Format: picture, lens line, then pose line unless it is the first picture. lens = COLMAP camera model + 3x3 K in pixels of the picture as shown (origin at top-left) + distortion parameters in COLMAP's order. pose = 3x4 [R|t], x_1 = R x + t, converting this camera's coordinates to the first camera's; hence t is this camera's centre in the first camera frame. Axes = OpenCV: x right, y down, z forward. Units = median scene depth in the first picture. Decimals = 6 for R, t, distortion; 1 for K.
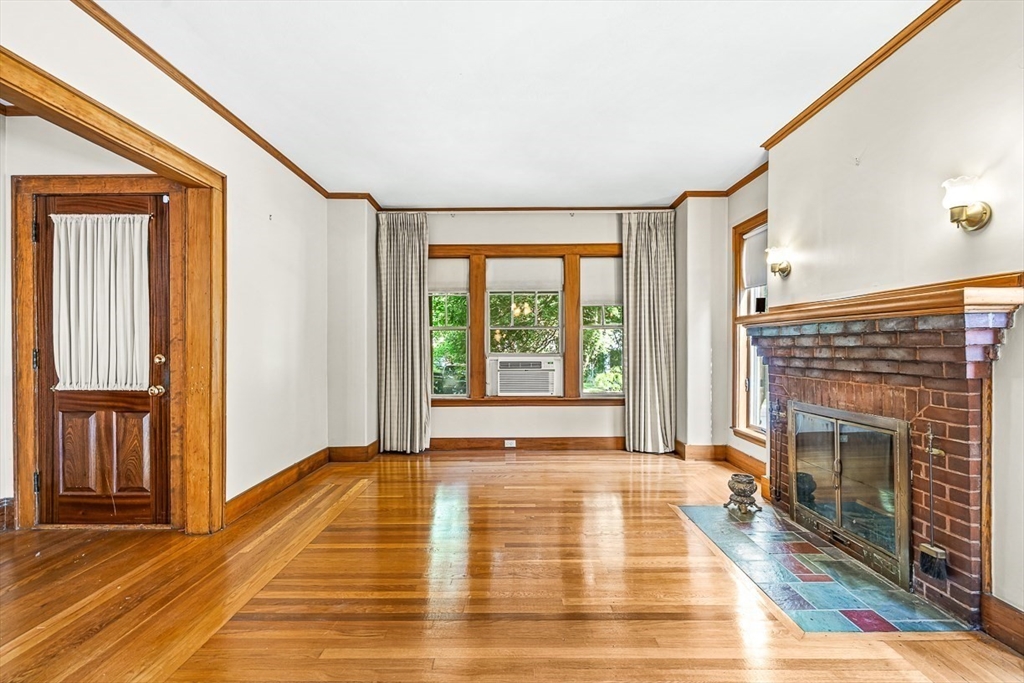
lens RADIAL K [[475.3, 0, 511.7], [0, 475.3, 349.1], [0, 0, 1]] dist [-0.002924, 0.000846]
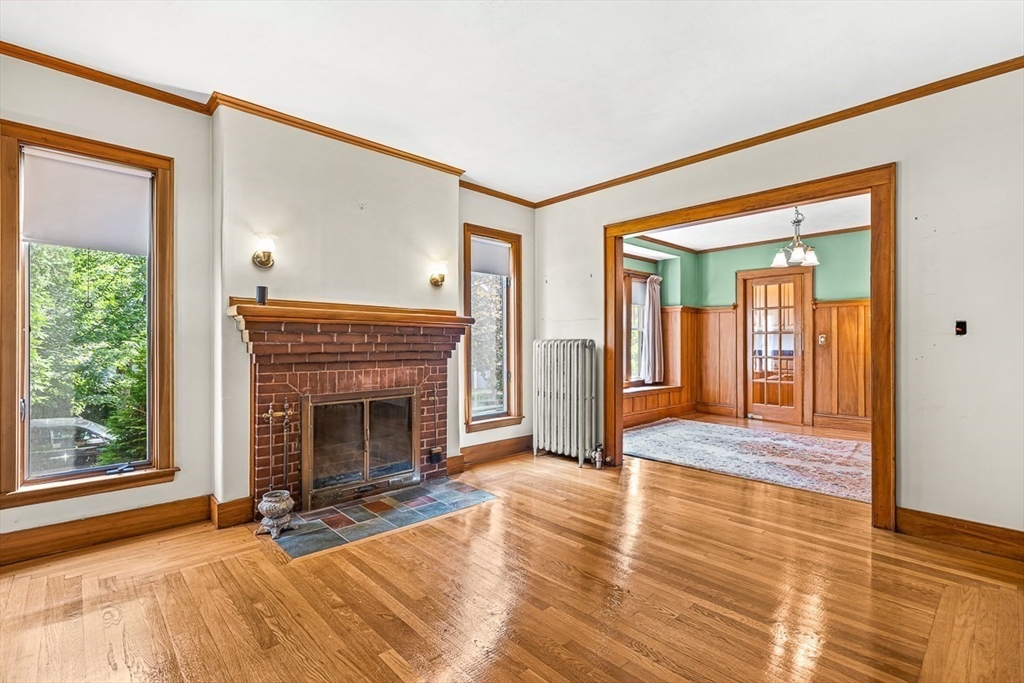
lens RADIAL K [[475.3, 0, 511.2], [0, 475.3, 341.8], [0, 0, 1]] dist [-0.002924, 0.000846]
pose [[-0.687379, 0.003484, 0.726290, -0.356313], [0.003228, 0.999993, -0.001742, -0.003025], [-0.726292, 0.001147, -0.687386, 1.057652]]
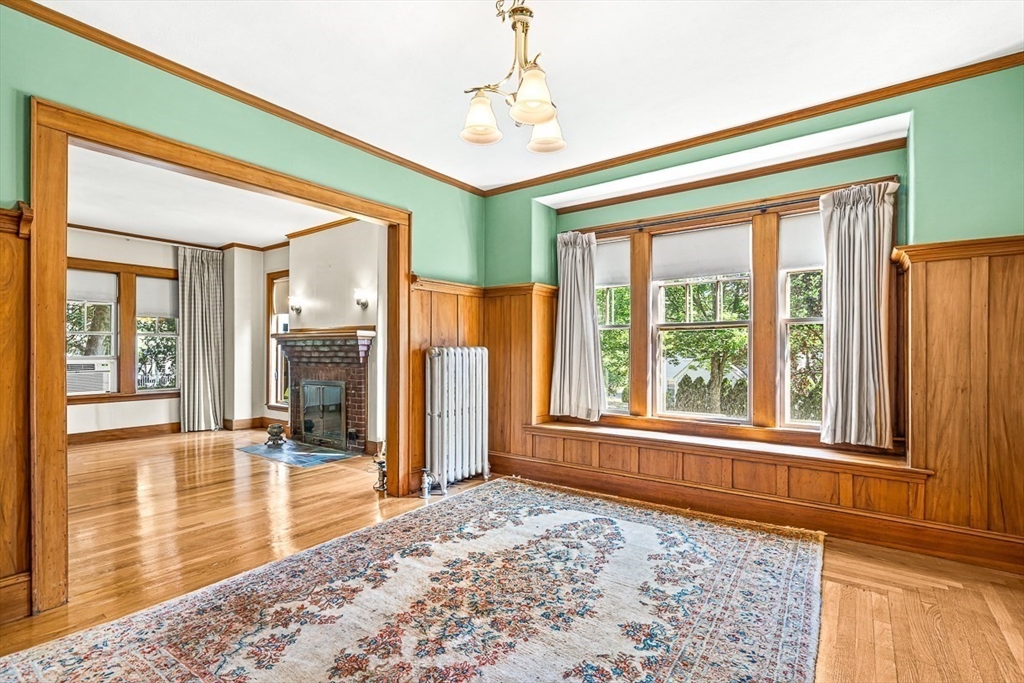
lens RADIAL K [[475.3, 0, 513.7], [0, 475.3, 352.0], [0, 0, 1]] dist [-0.002924, 0.000846]
pose [[0.590229, 0.001943, 0.807234, -0.335825], [0.001908, 0.999991, -0.003802, 0.005294], [-0.807234, 0.003784, 0.590220, -0.610522]]
